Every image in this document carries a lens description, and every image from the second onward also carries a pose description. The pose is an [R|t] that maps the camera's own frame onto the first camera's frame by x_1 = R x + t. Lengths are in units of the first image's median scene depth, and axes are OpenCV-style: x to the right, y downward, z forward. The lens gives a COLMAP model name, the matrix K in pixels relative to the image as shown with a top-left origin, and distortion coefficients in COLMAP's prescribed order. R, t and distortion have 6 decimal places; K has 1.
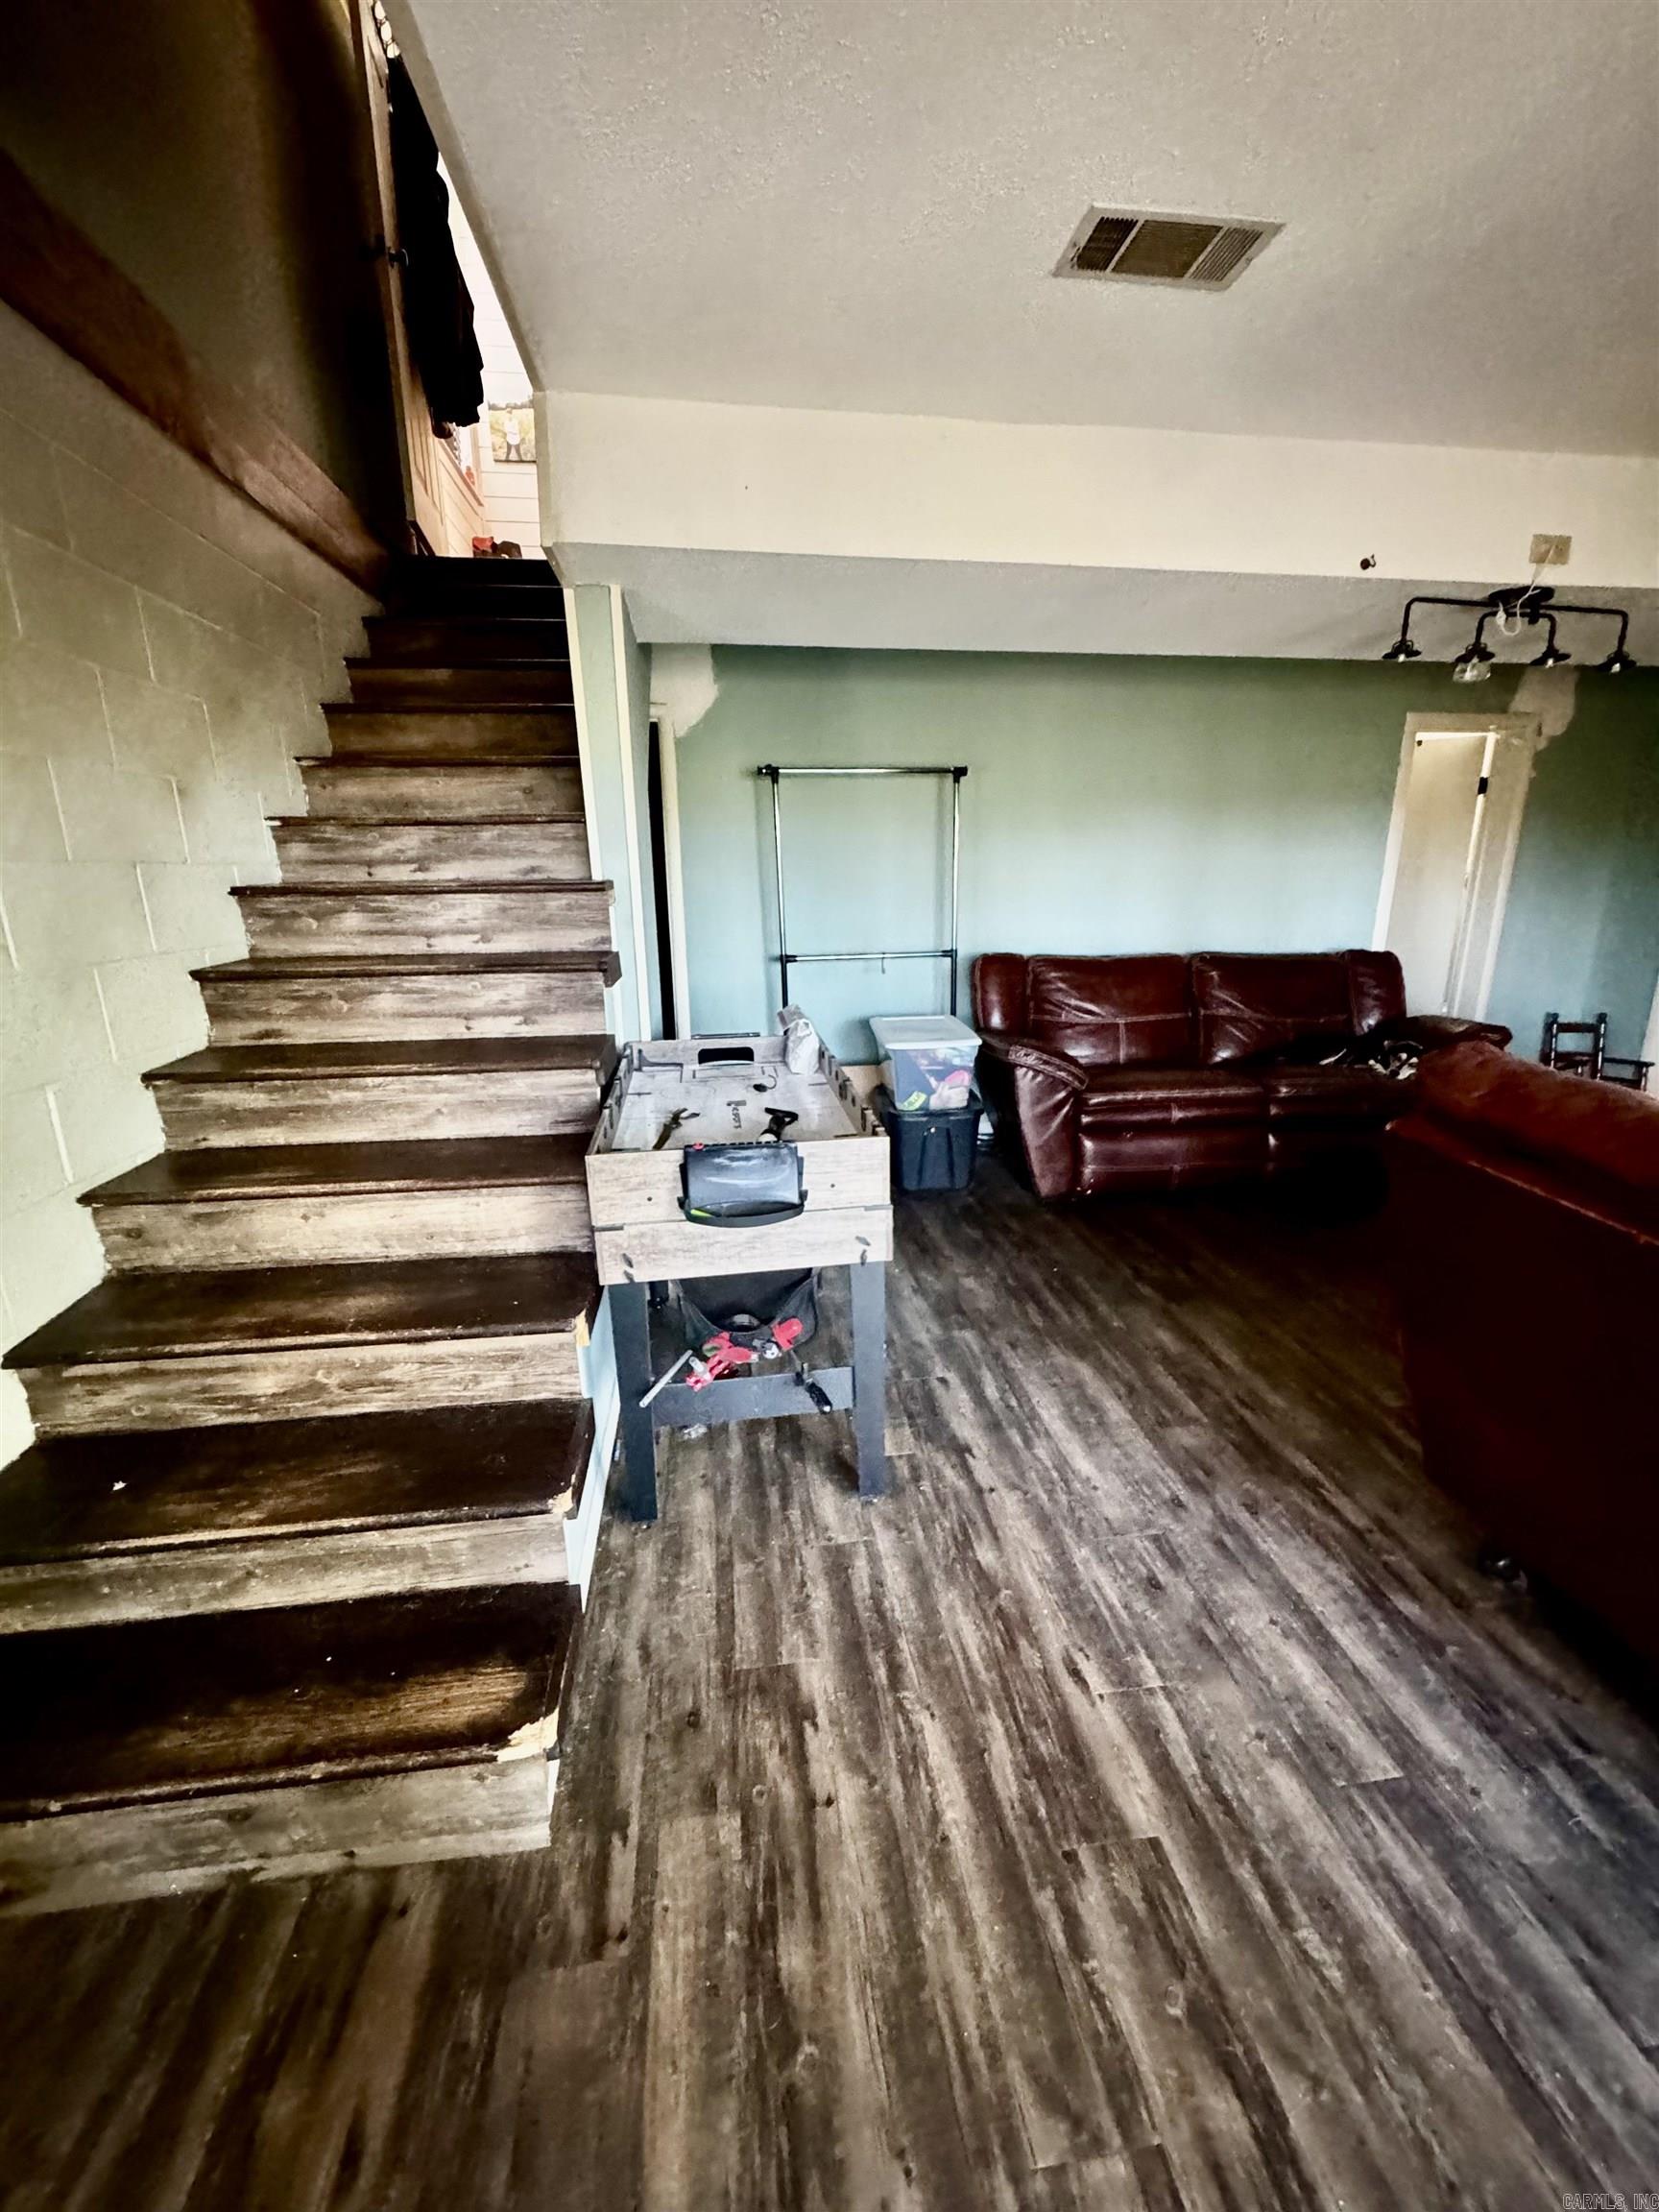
lens RADIAL K [[890.8, 0, 829.0], [0, 890.8, 1101.9], [0, 0, 1]] dist [-0.002601, -0.000075]
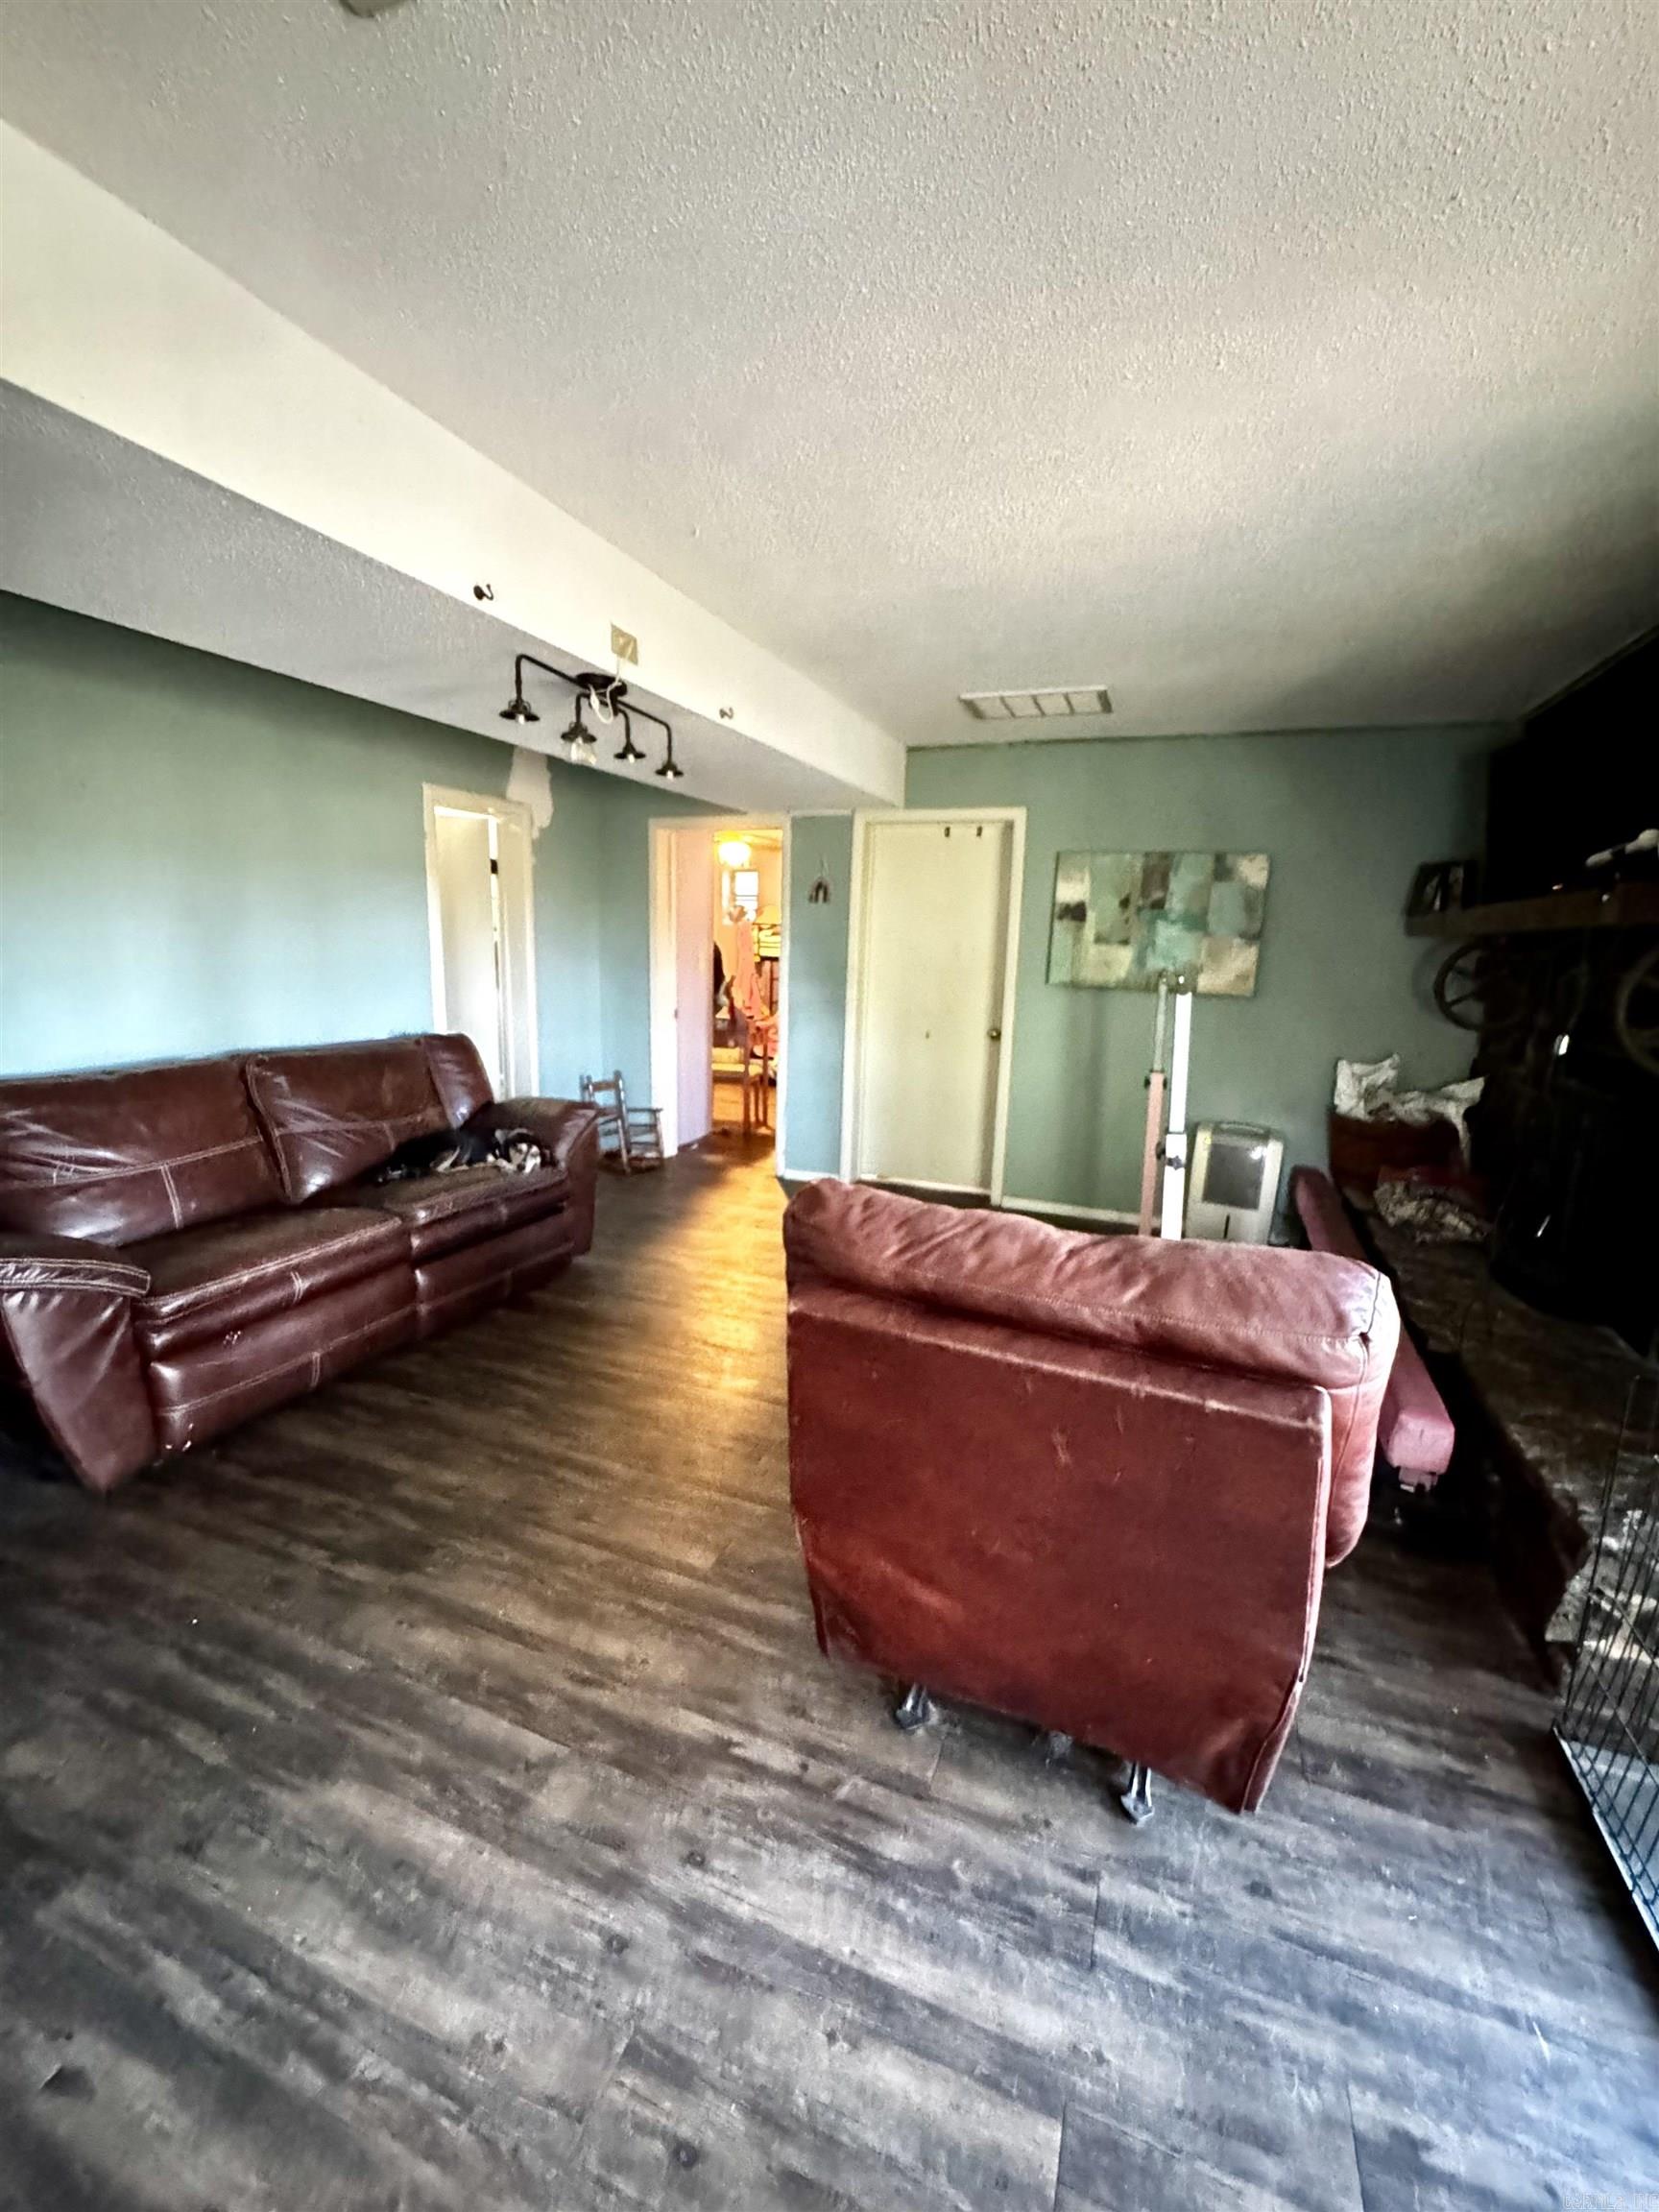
lens RADIAL K [[890.8, 0, 834.9], [0, 890.8, 1101.2], [0, 0, 1]] dist [-0.002601, -0.000075]
pose [[0.481652, -0.136885, 0.865606, -0.003683], [0.193849, 0.979900, 0.047095, -0.082929], [-0.854654, 0.145113, 0.498506, 0.253494]]
